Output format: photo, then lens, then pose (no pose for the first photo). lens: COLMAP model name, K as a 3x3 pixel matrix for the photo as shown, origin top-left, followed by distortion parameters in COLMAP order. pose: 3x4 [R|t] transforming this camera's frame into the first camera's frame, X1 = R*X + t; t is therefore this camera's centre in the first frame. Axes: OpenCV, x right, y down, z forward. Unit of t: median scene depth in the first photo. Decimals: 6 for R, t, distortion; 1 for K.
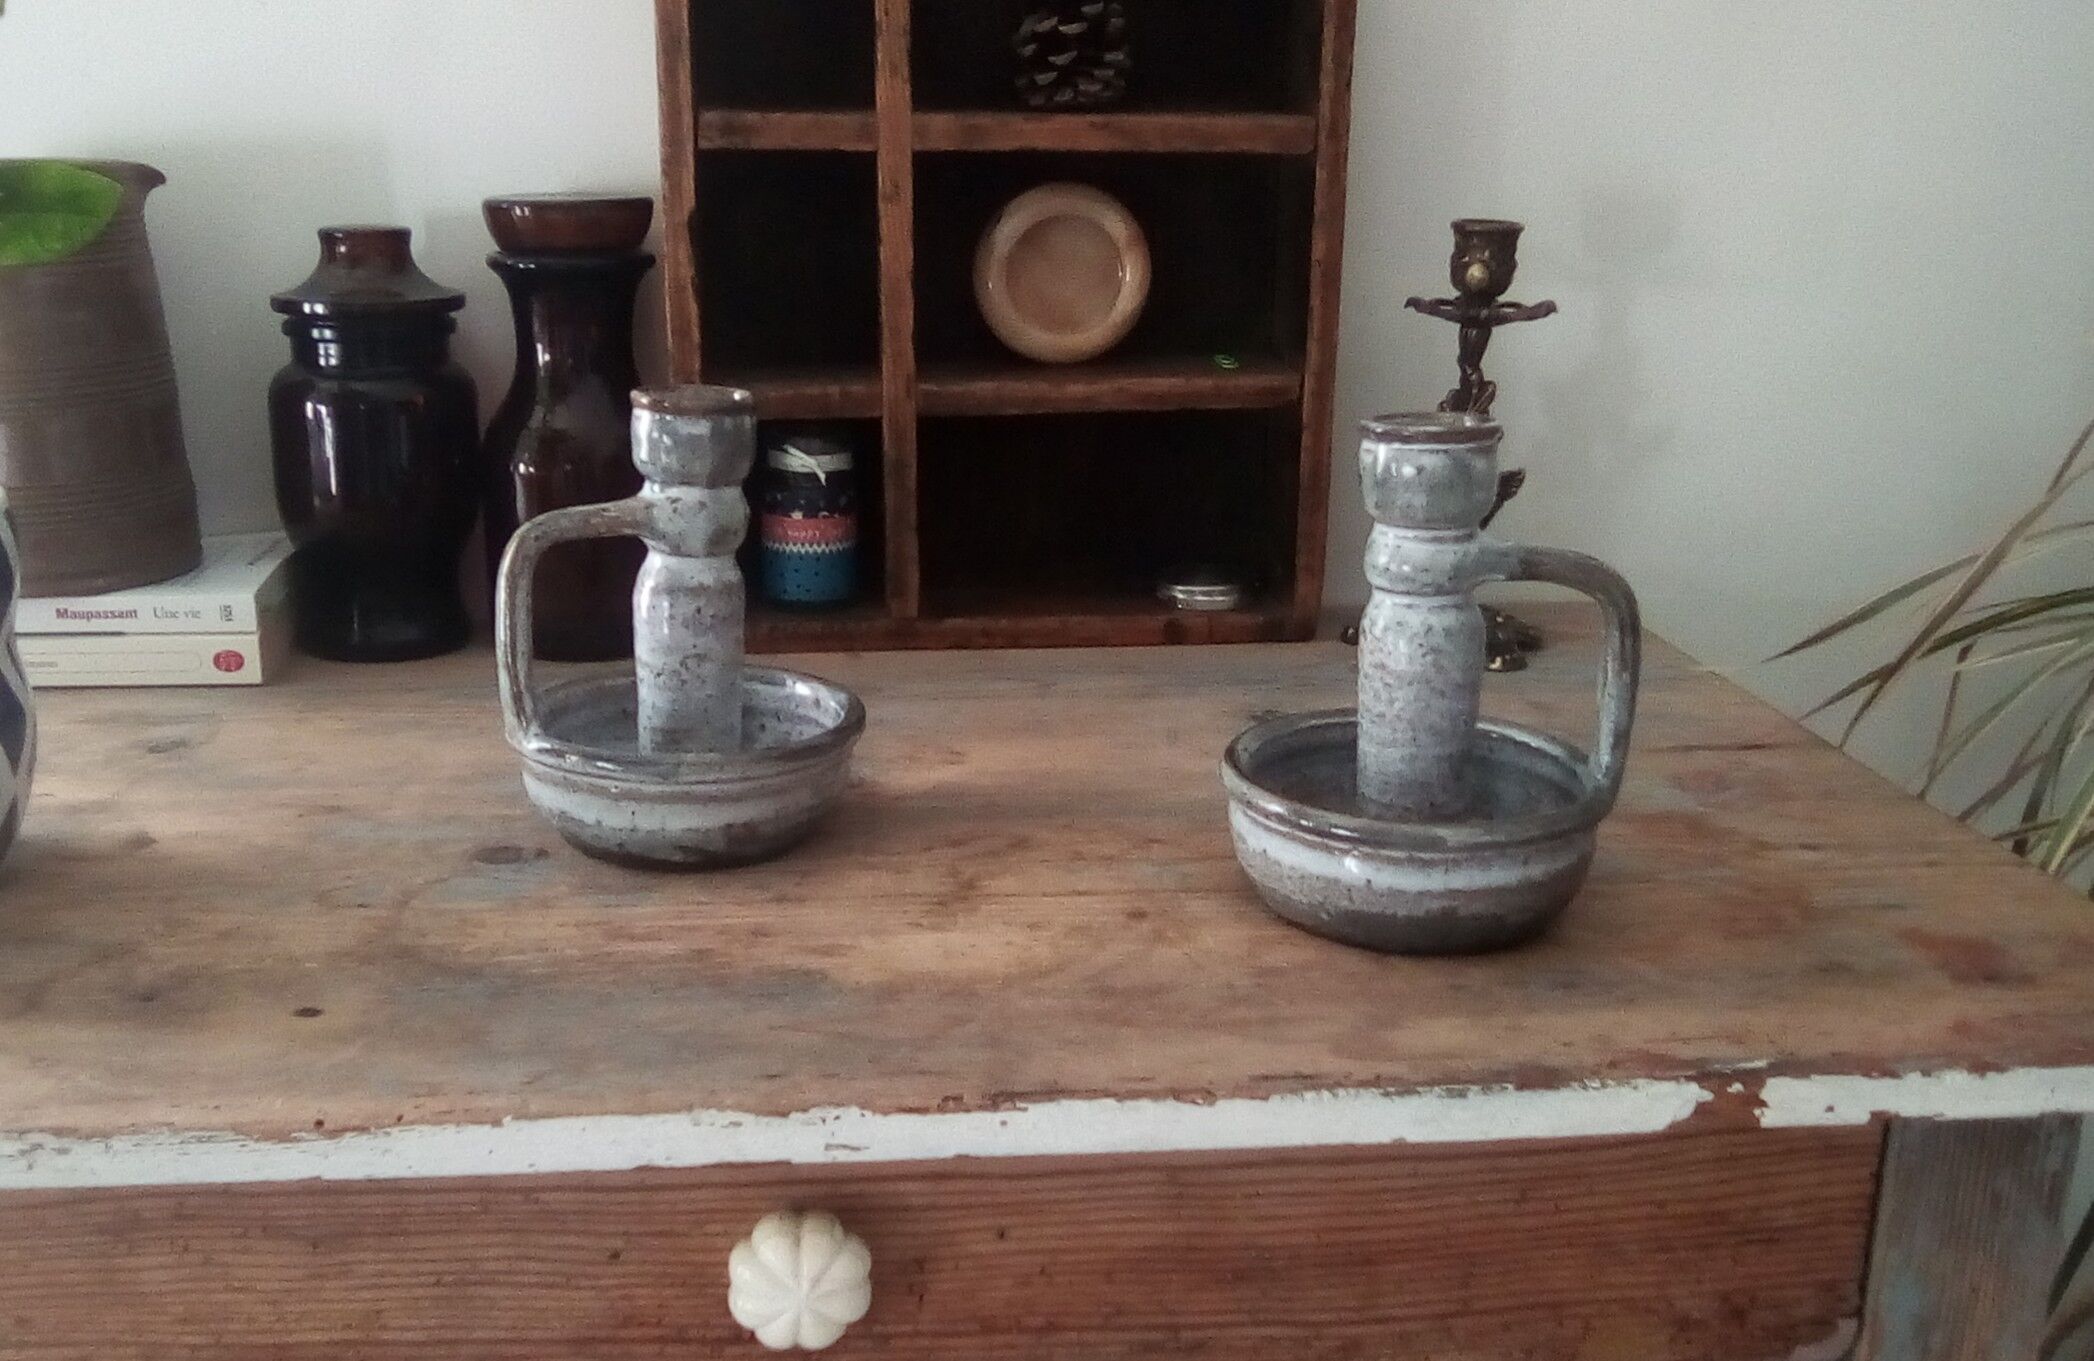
lens RADIAL K [[2154.2, 0, 1031.8], [0, 2154.2, 691.7], [0, 0, 1]] dist [0.004721, 0.000000]
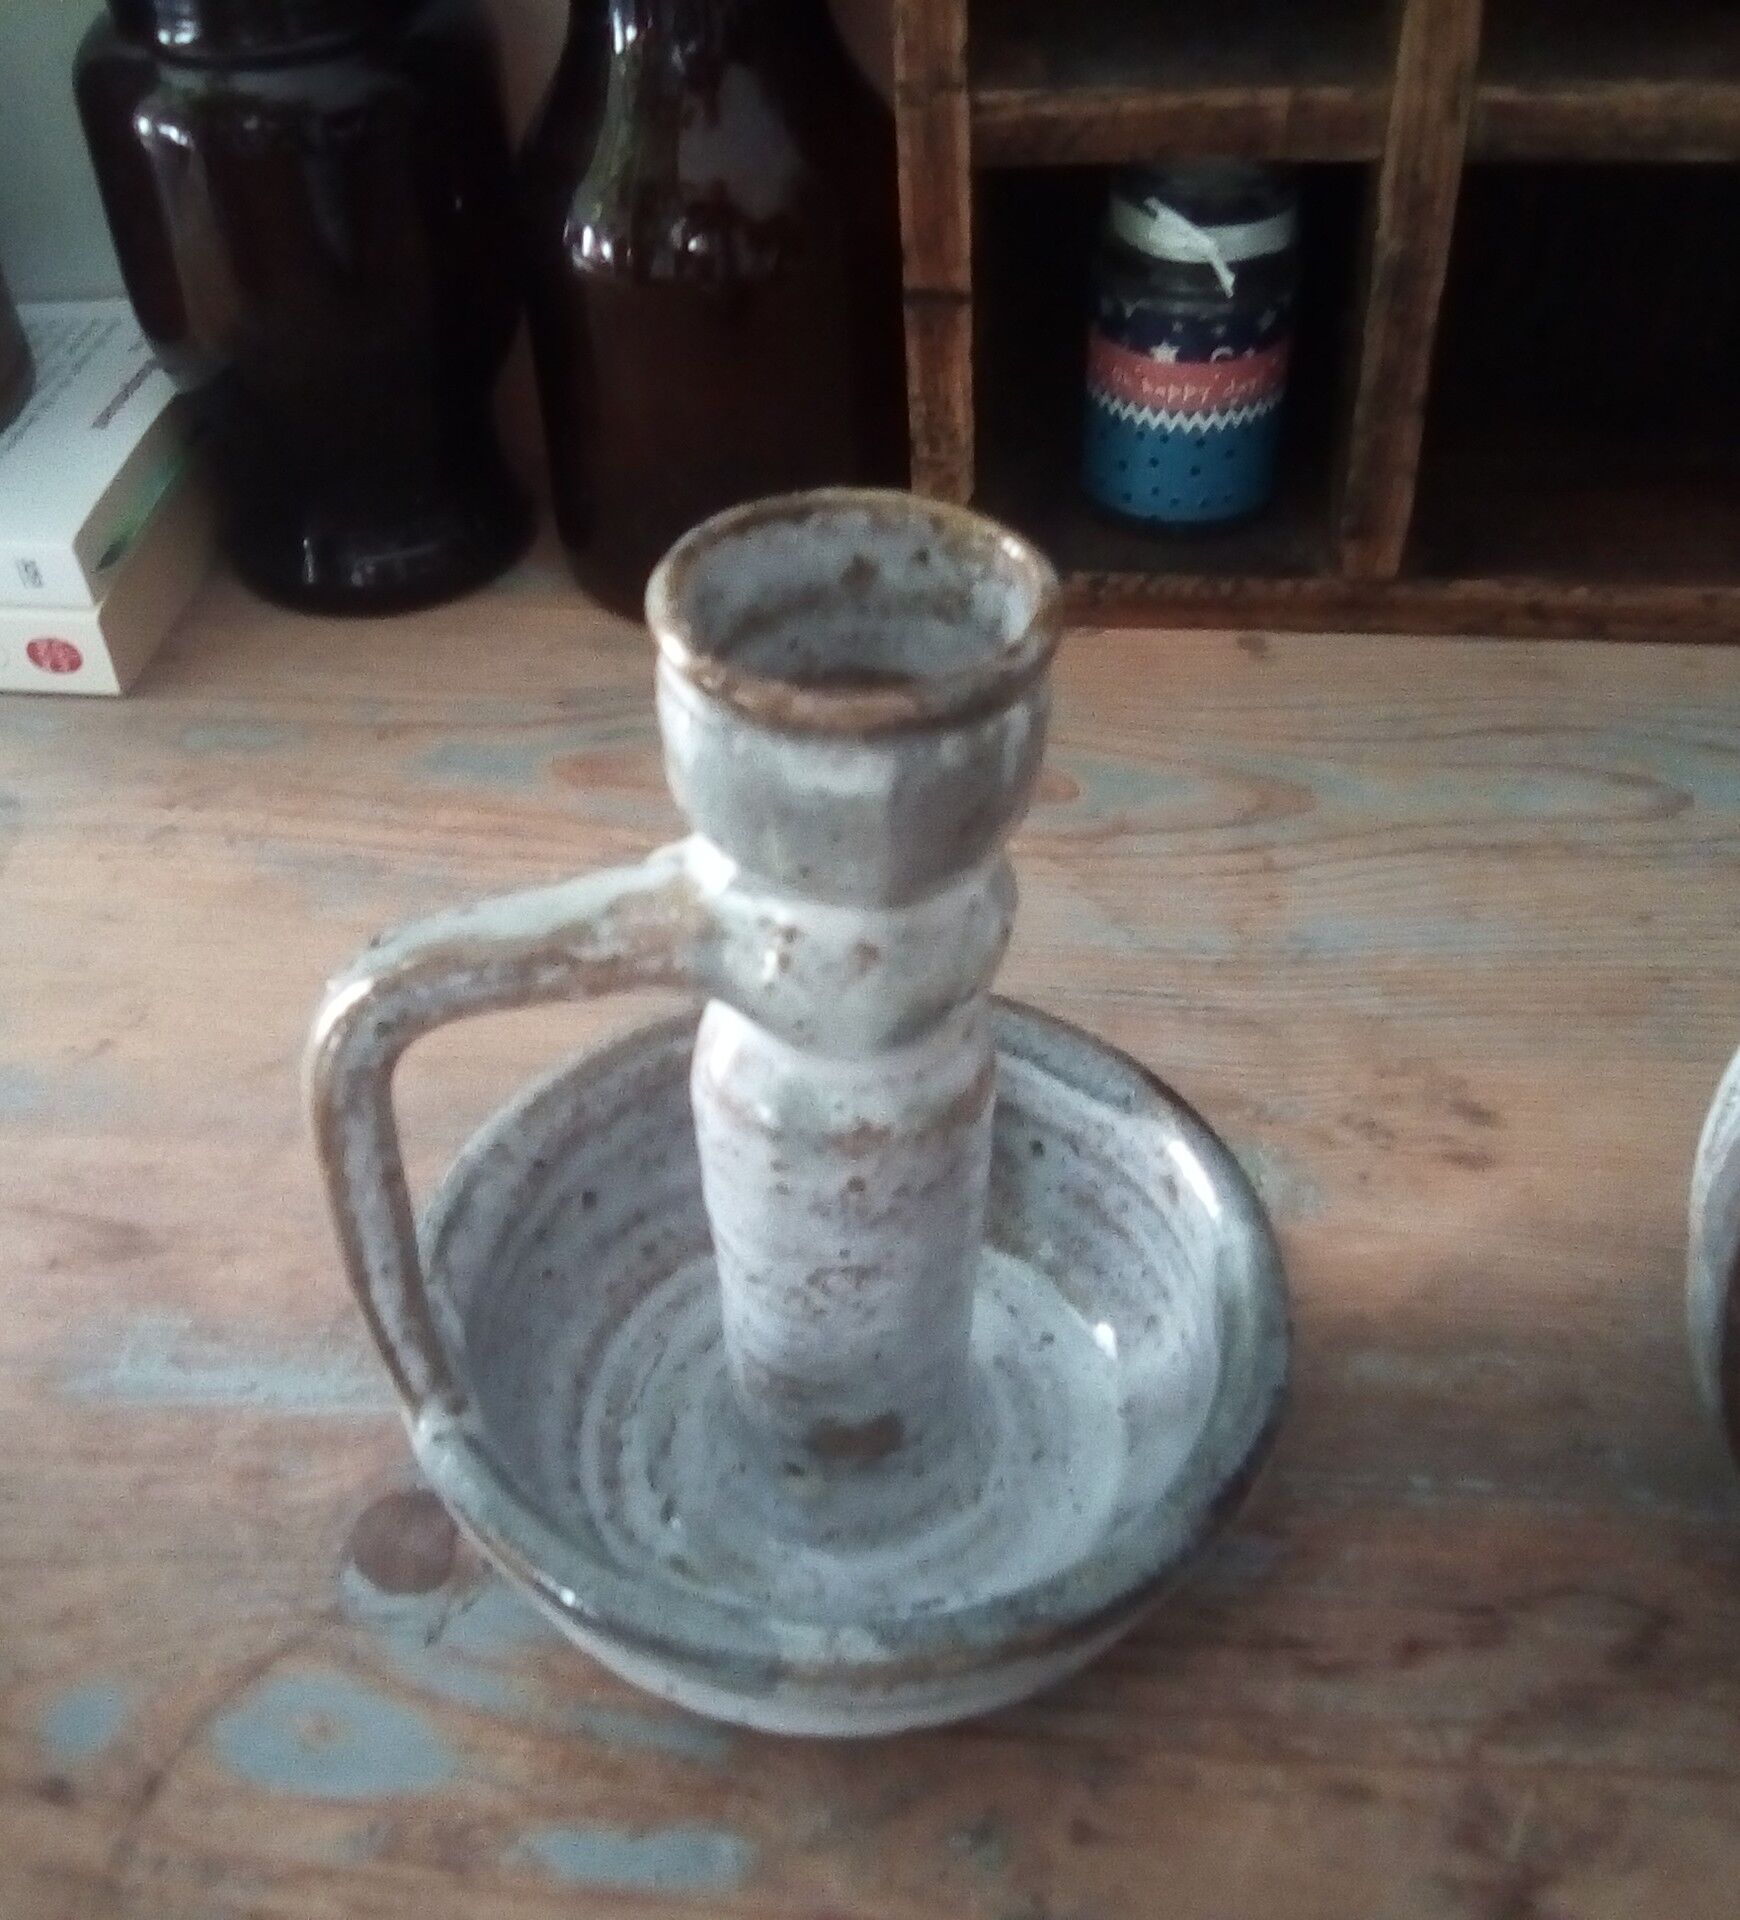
lens RADIAL K [[2076.2, 0, 860.1], [0, 2076.2, 974.1], [0, 0, 1]] dist [-0.017975, 0.000000]
pose [[0.972414, 0.121675, -0.199015, -0.071141], [-0.017667, 0.889143, 0.457287, -0.175993], [0.232594, -0.441157, 0.866765, 0.565935]]
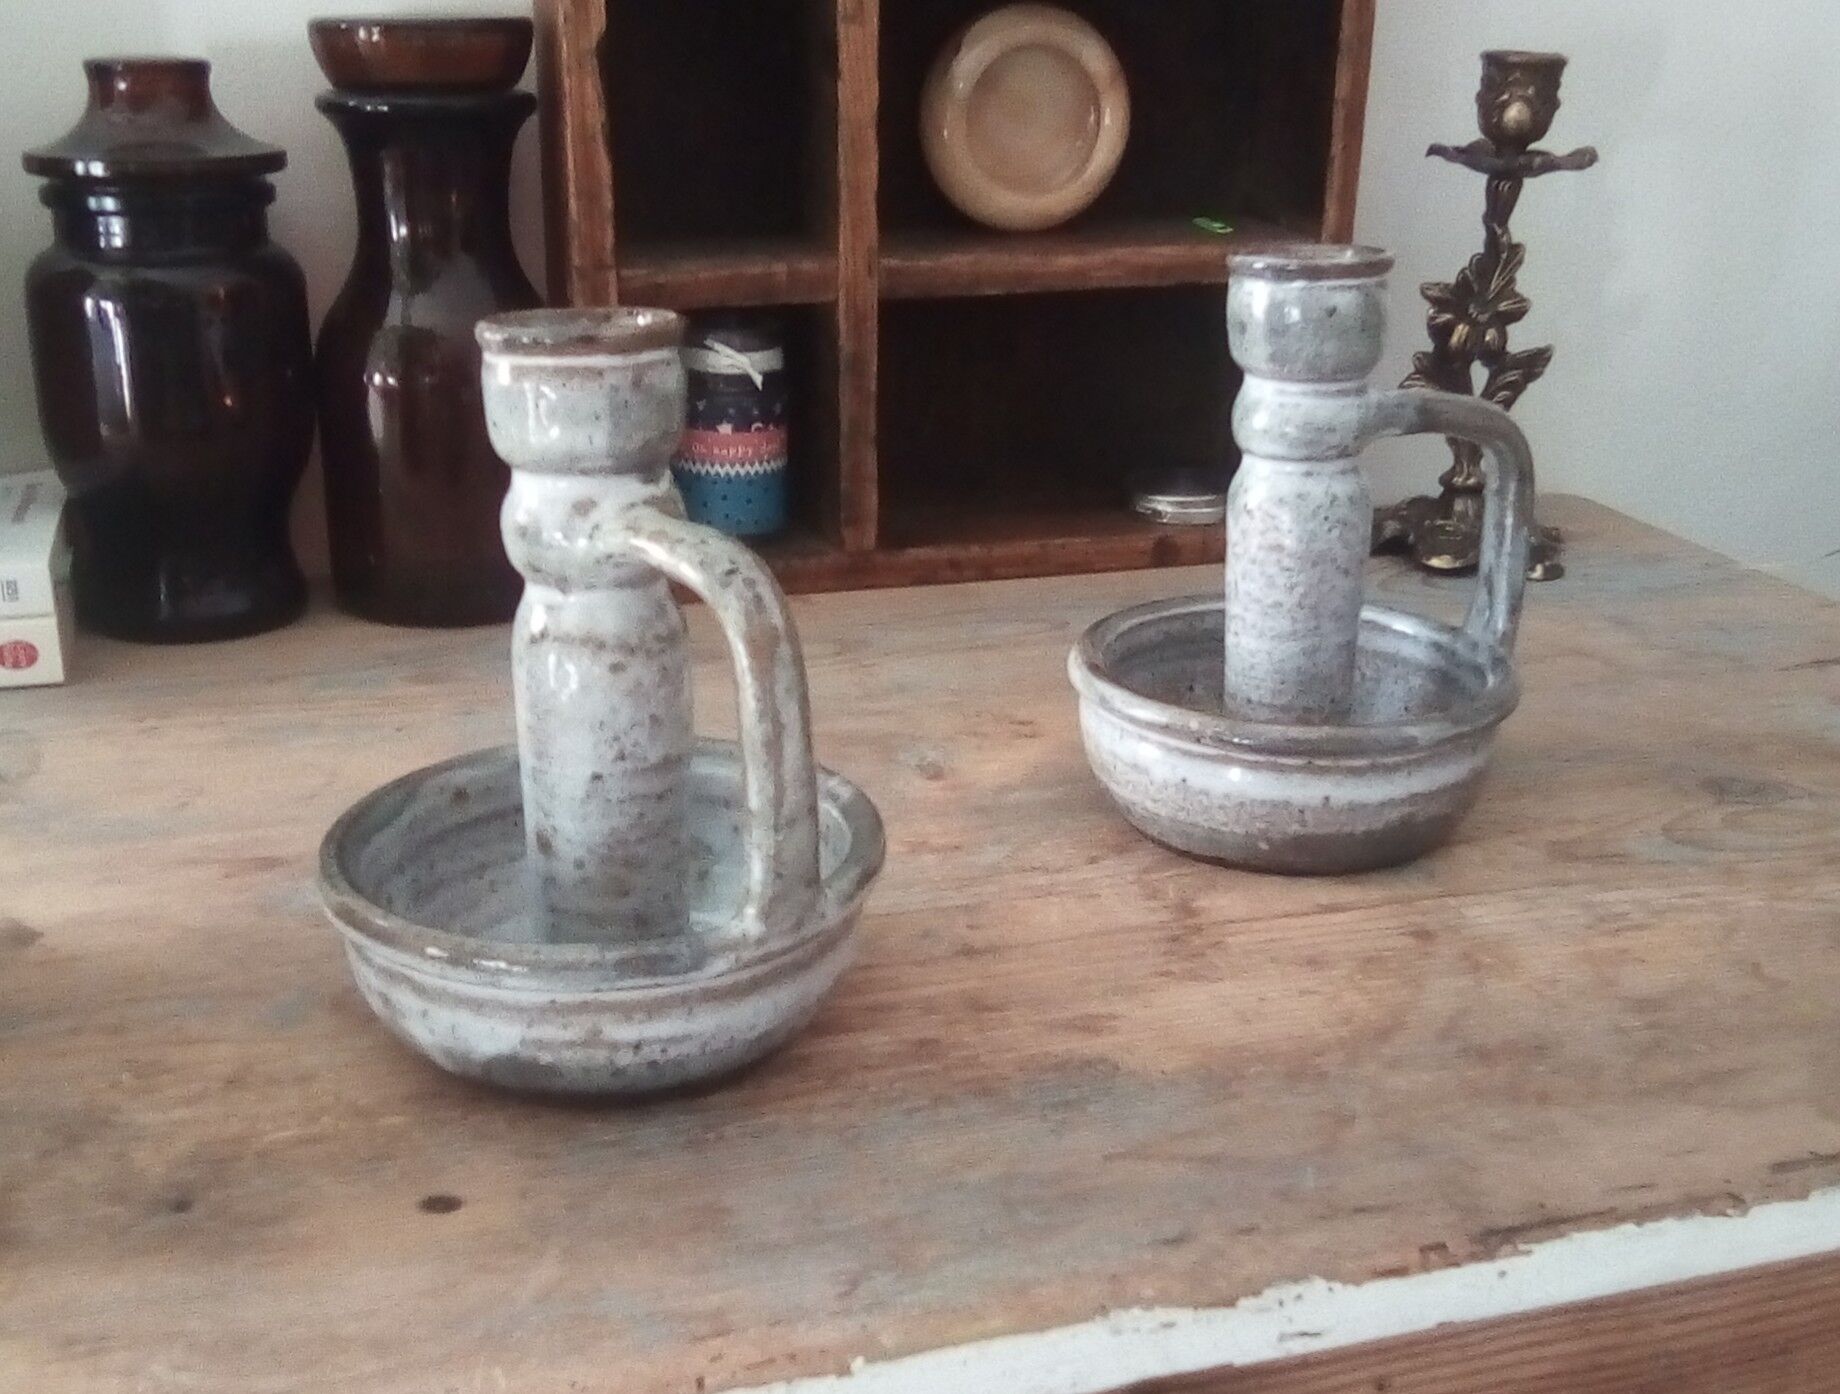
lens RADIAL K [[2095.8, 0, 947.4], [0, 2095.8, 755.3], [0, 0, 1]] dist [0.004360, 0.000000]
pose [[0.977857, -0.065690, 0.198699, -0.201817], [0.048509, 0.994747, 0.090136, -0.028813], [-0.203576, -0.078502, 0.975907, 0.225128]]
